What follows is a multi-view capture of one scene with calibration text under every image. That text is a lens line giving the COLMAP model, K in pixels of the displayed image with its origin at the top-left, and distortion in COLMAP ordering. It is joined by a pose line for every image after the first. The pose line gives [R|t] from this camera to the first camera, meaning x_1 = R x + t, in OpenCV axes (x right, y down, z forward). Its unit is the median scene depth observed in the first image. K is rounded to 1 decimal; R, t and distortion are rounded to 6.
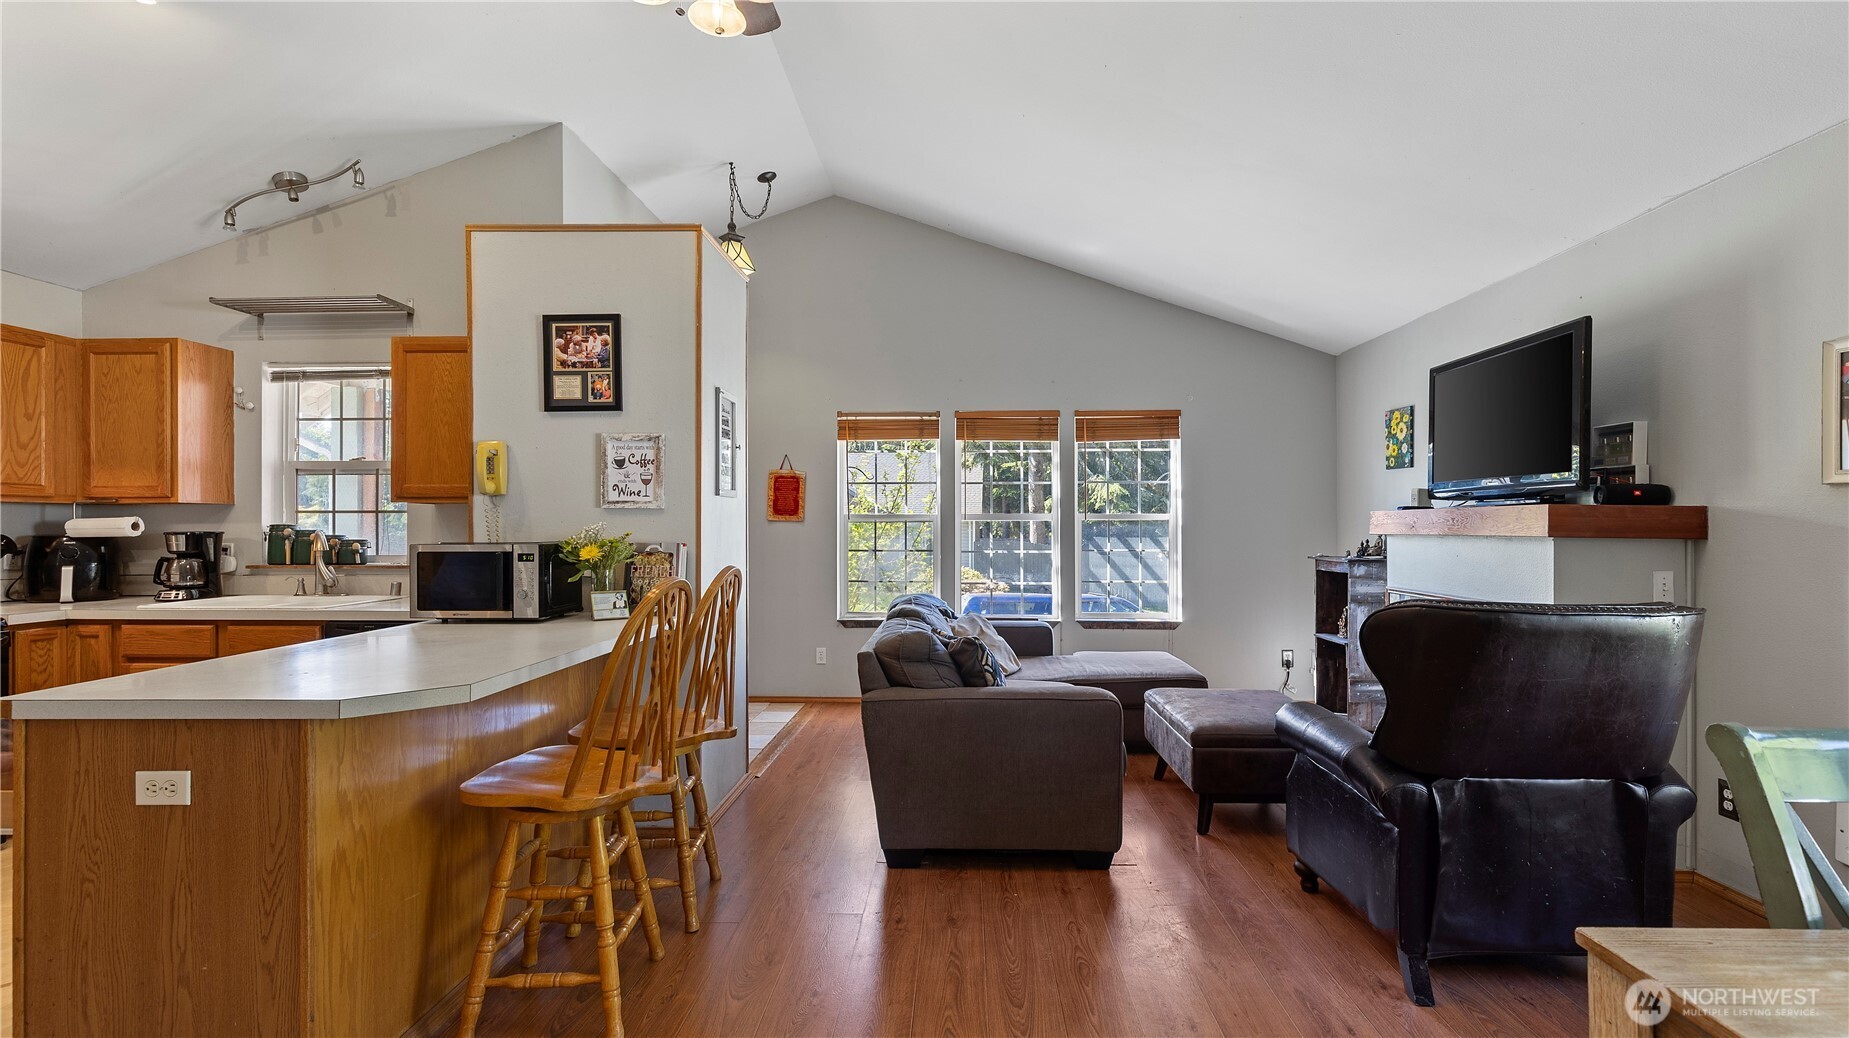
lens RADIAL K [[831.5, 0, 935.3], [0, 831.5, 525.4], [0, 0, 1]] dist [0.007527, -0.000981]
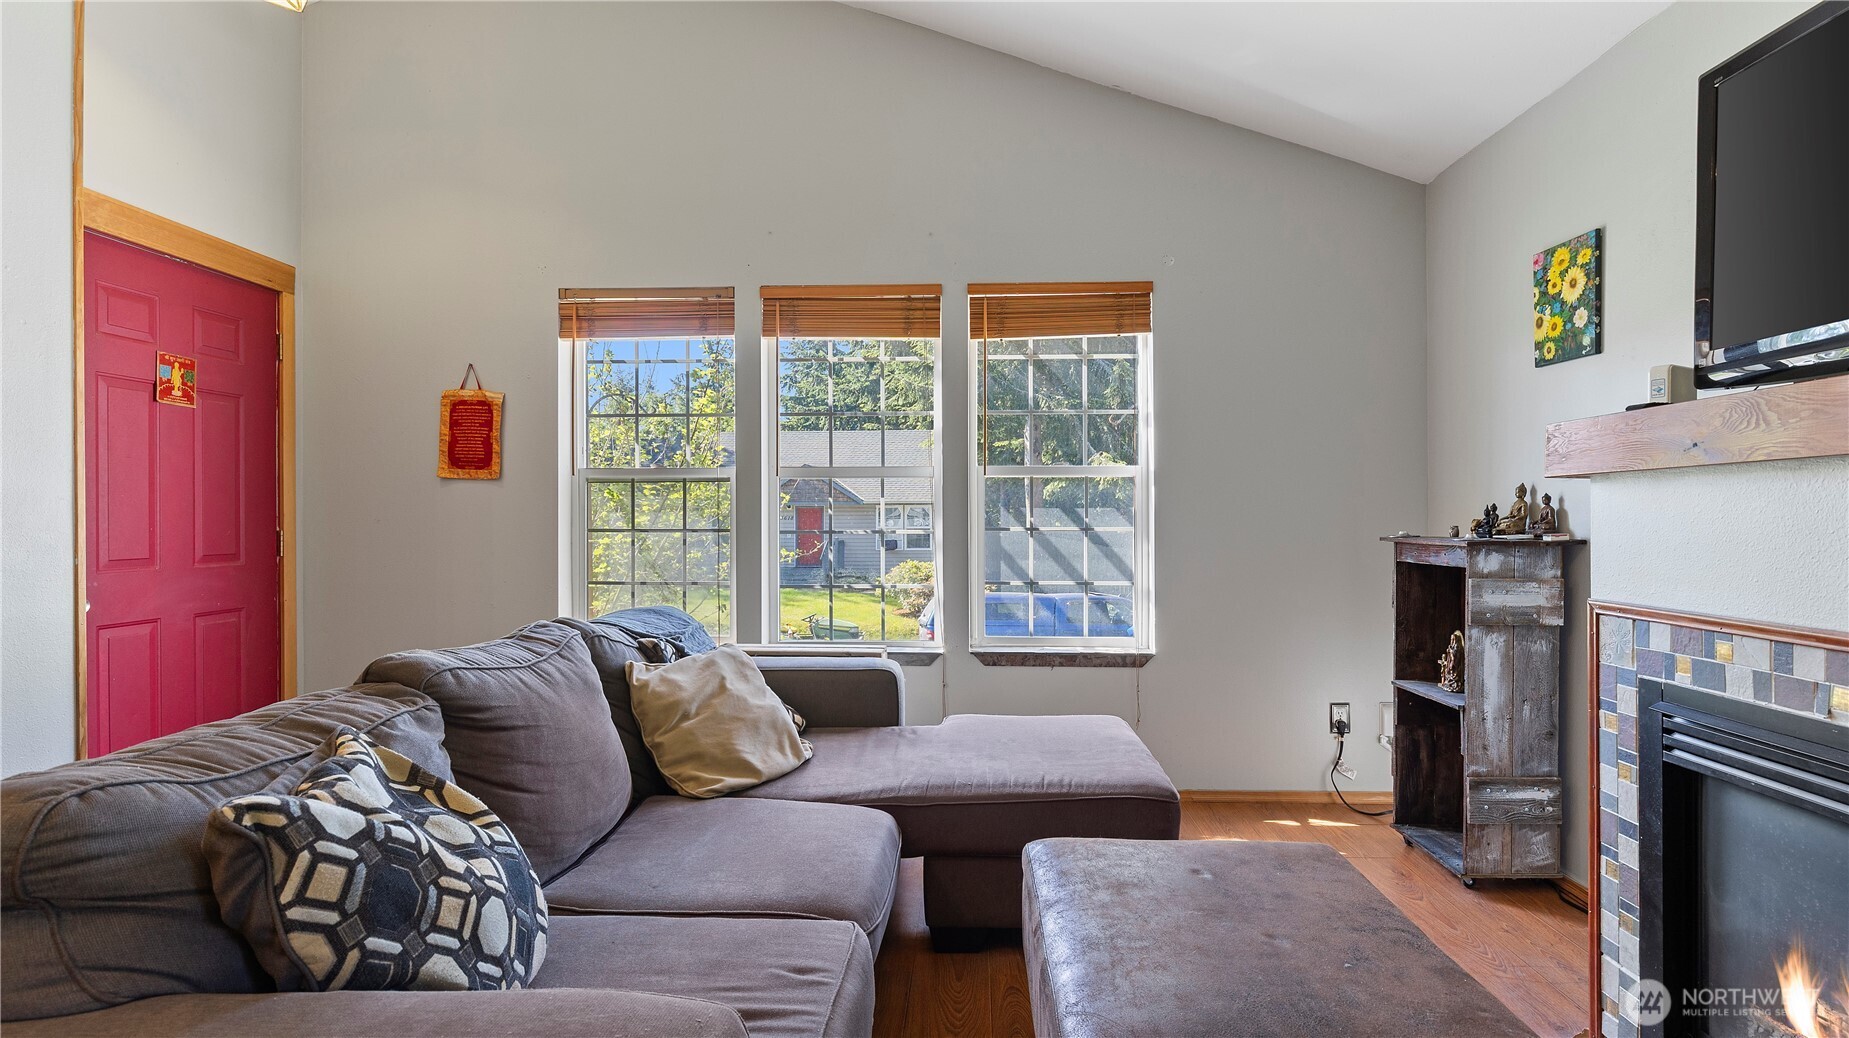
lens RADIAL K [[893.6, 0, 937.0], [0, 893.6, 518.1], [0, 0, 1]] dist [-0.003144, -0.001173]
pose [[0.999984, -0.001085, -0.005501, 0.234312], [0.001097, 0.999997, 0.002148, 0.033657], [0.005498, -0.002154, 0.999983, 0.602631]]
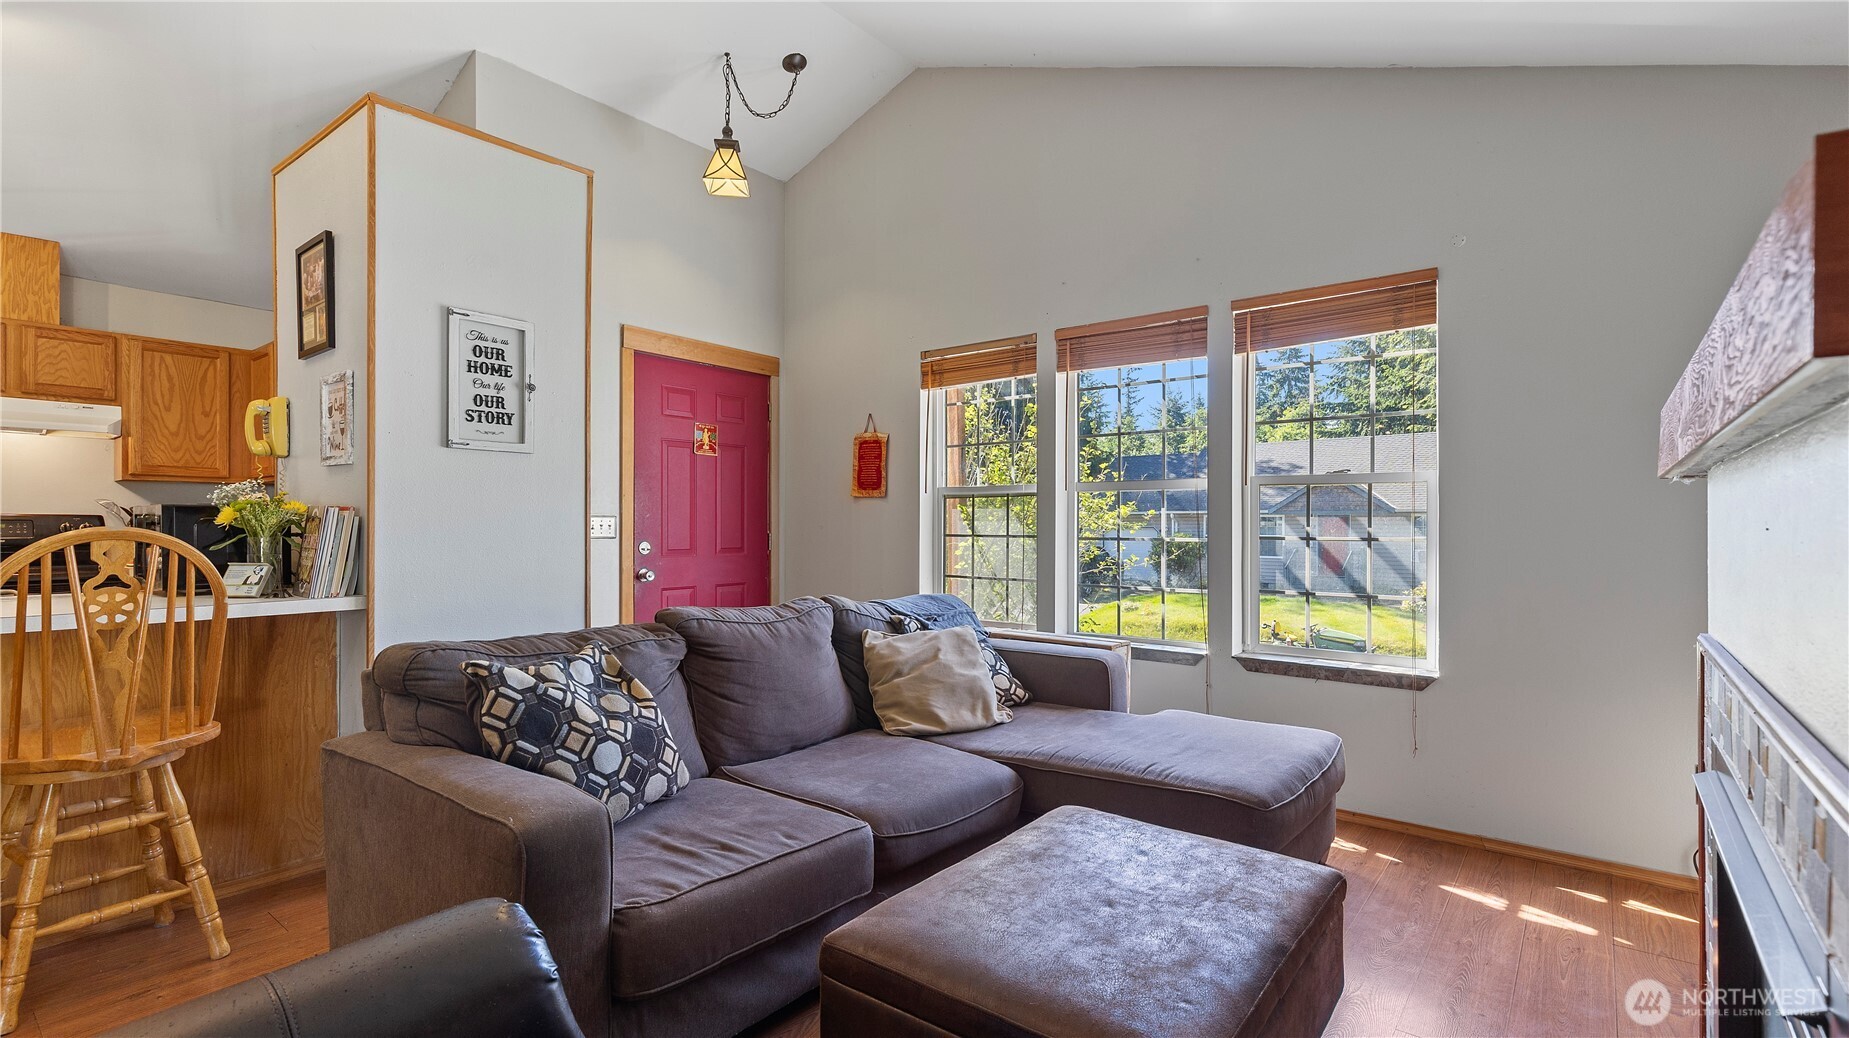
lens RADIAL K [[831.5, 0, 935.3], [0, 831.5, 525.4], [0, 0, 1]] dist [0.007527, -0.000981]
pose [[0.809035, 0.002447, -0.587755, 0.539918], [-0.001960, 0.999997, 0.001467, 0.033231], [0.587757, -0.000035, 0.809037, 0.617700]]
